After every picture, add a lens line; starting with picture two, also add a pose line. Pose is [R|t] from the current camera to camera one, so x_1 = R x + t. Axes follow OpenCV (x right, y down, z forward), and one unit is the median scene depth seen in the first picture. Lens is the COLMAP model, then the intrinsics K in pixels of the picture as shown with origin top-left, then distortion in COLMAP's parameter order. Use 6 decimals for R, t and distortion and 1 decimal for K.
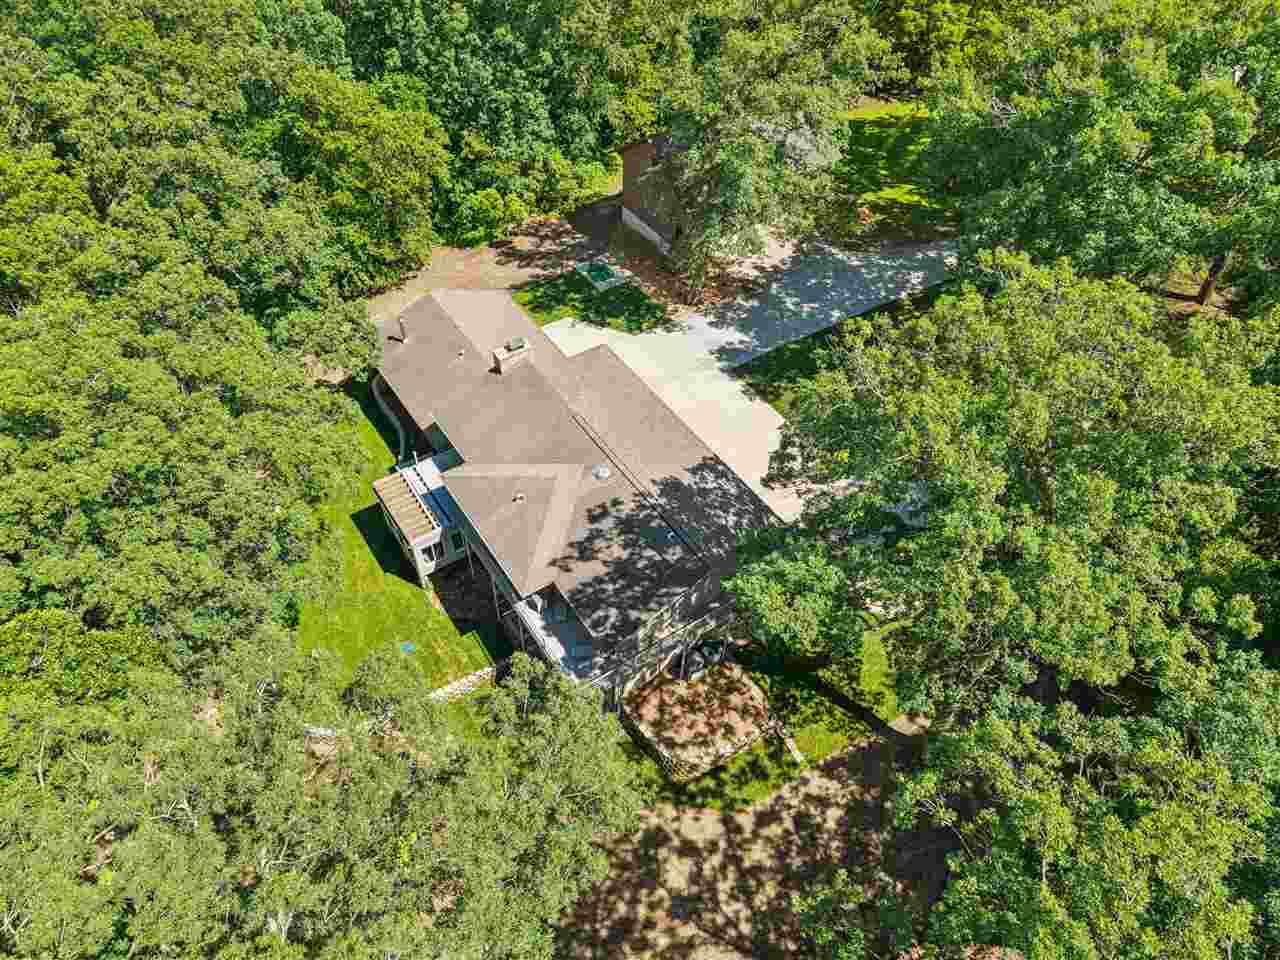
lens RADIAL K [[745.5, 0, 640.0], [0, 745.5, 480.0], [0, 0, 1]] dist [0.056197, 0.000117]
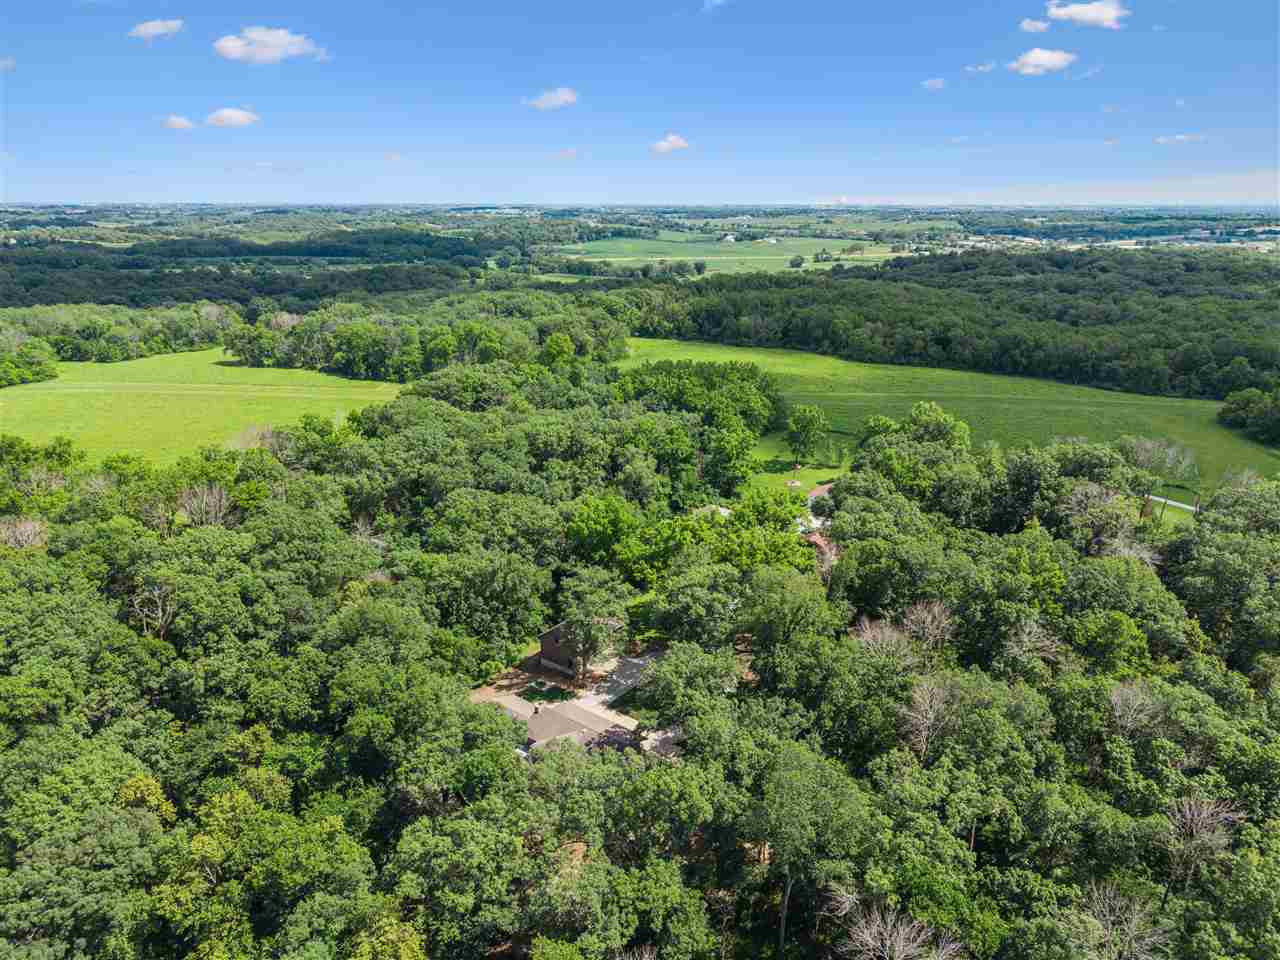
lens RADIAL K [[745.5, 0, 640.0], [0, 745.5, 480.0], [0, 0, 1]] dist [0.056197, 0.000117]
pose [[0.943674, -0.105172, 0.313716, -0.442436], [0.263405, 0.812591, -0.519918, 0.517104], [-0.200242, 0.573267, 0.794524, -1.333616]]
